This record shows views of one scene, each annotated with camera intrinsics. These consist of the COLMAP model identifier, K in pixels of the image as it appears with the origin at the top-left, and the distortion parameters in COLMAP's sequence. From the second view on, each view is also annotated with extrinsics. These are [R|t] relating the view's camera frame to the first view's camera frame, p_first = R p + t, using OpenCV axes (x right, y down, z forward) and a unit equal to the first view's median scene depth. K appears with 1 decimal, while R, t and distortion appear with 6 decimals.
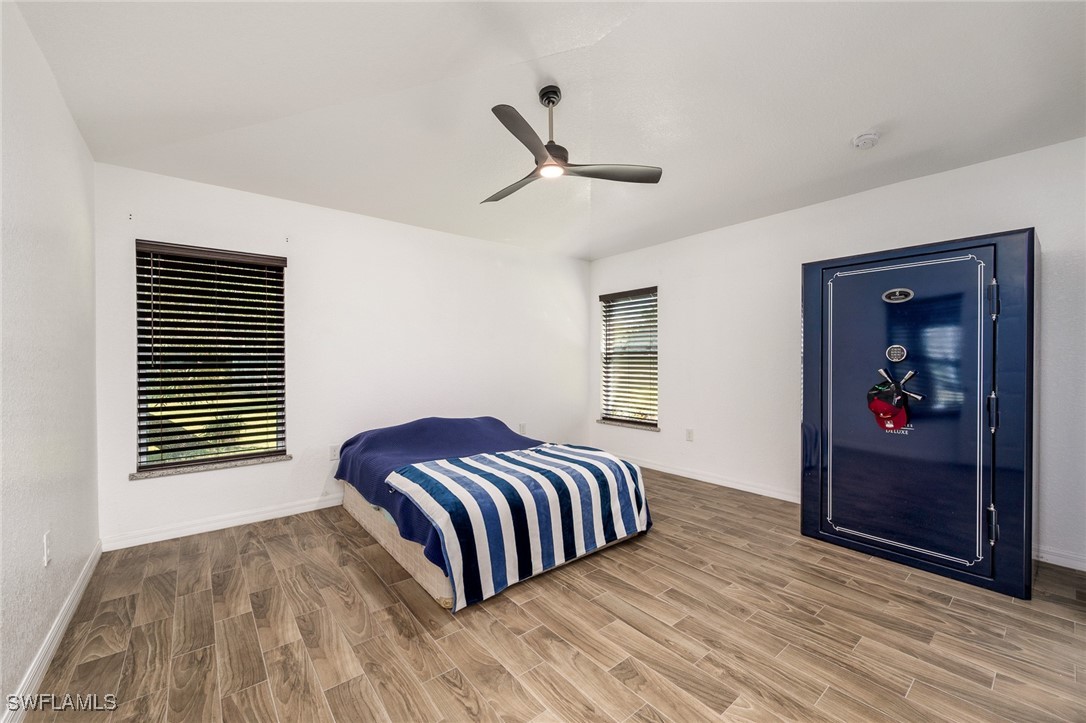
lens RADIAL K [[428.1, 0, 542.8], [0, 428.1, 359.5], [0, 0, 1]] dist [-0.000308, 0.000017]
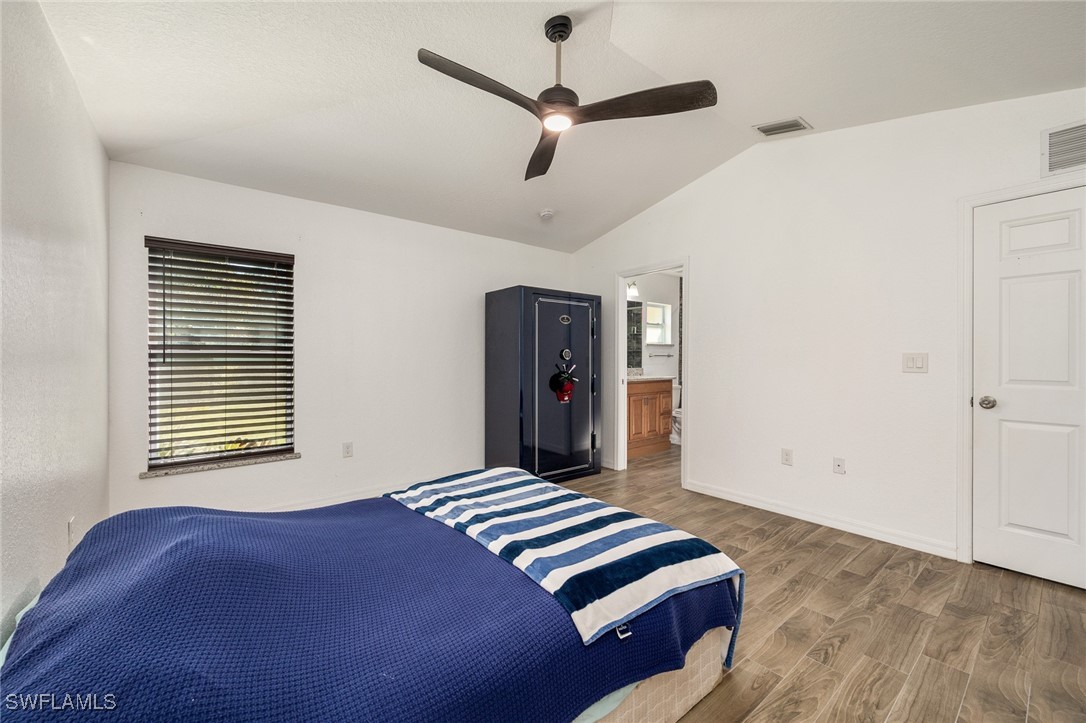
lens RADIAL K [[428.1, 0, 542.8], [0, 428.1, 359.5], [0, 0, 1]] dist [-0.000308, 0.000017]
pose [[0.007626, 0.000708, 0.999971, -0.872505], [0.001547, 0.999999, -0.000719, 0.006351], [-0.999970, 0.001552, 0.007625, 1.146321]]
